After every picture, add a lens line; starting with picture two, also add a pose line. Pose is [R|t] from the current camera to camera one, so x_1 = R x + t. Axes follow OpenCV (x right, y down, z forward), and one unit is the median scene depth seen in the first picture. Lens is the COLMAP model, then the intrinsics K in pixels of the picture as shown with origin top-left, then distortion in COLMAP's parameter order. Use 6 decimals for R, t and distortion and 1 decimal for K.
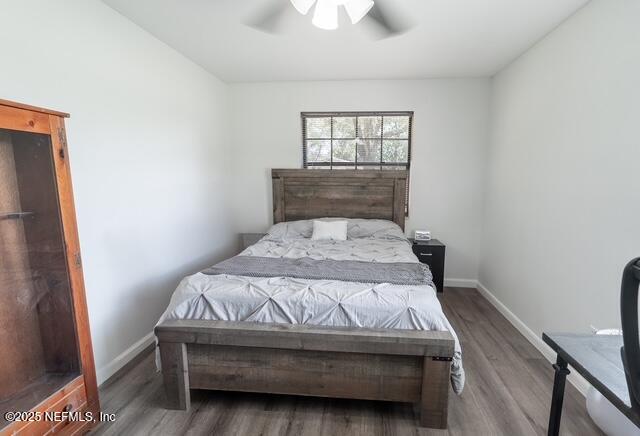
lens RADIAL K [[303.2, 0, 339.3], [0, 303.2, 223.8], [0, 0, 1]] dist [-0.001078, -0.000064]
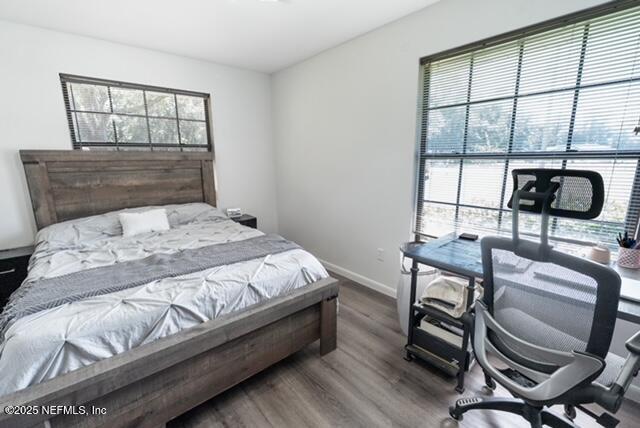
lens RADIAL K [[278.1, 0, 320.0], [0, 278.1, 214.0], [0, 0, 1]] dist [-0.001779, 0.000096]
pose [[0.710909, -0.153255, 0.686382, -0.367872], [0.122995, 0.988020, 0.093214, -0.022247], [-0.692445, 0.018155, 0.721242, 0.131941]]
